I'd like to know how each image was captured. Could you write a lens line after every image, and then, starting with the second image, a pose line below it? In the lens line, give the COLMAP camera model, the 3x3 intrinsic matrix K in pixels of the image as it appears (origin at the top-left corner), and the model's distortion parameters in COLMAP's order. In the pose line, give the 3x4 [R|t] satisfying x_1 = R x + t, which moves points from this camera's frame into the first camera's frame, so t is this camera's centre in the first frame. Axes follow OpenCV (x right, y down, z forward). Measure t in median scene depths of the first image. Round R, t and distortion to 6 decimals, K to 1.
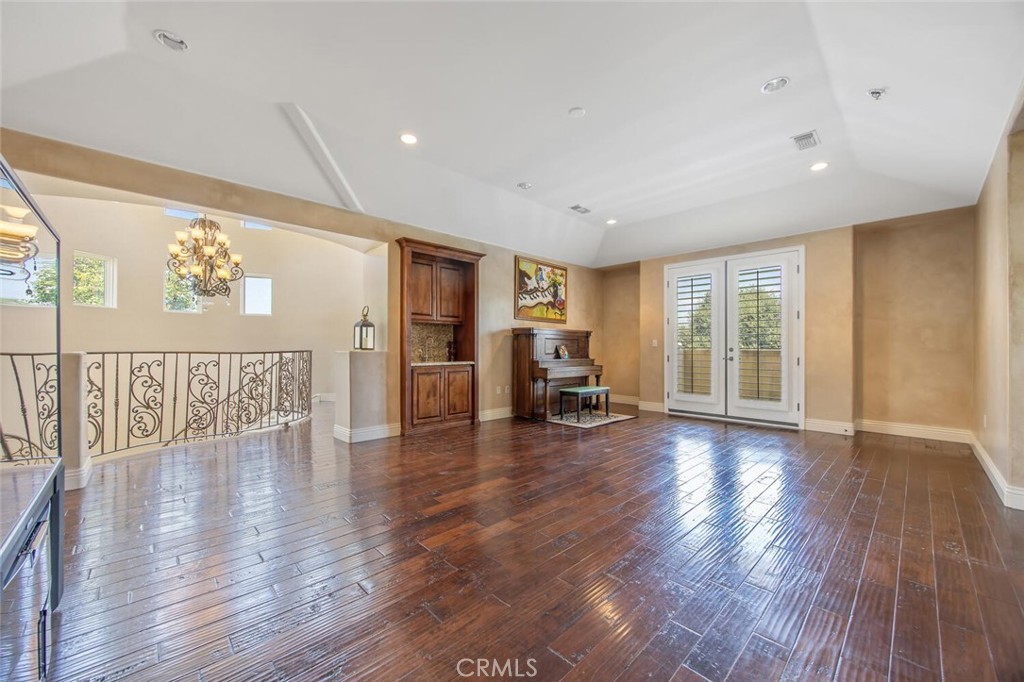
lens RADIAL K [[395.2, 0, 512.3], [0, 395.2, 345.6], [0, 0, 1]] dist [0.007911, 0.000093]
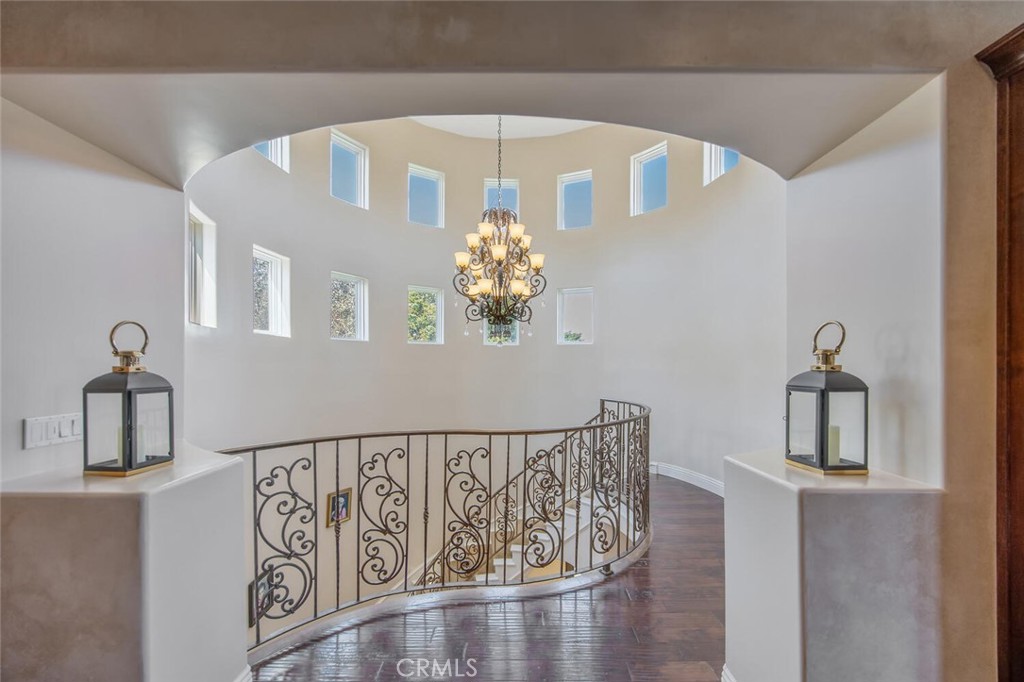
lens RADIAL K [[395.2, 0, 510.7], [0, 395.2, 364.7], [0, 0, 1]] dist [0.007911, 0.000093]
pose [[0.713338, 0.002736, -0.700815, -0.386259], [0.004187, 0.999958, 0.008165, -0.082502], [0.700808, -0.008759, 0.713296, 0.706859]]
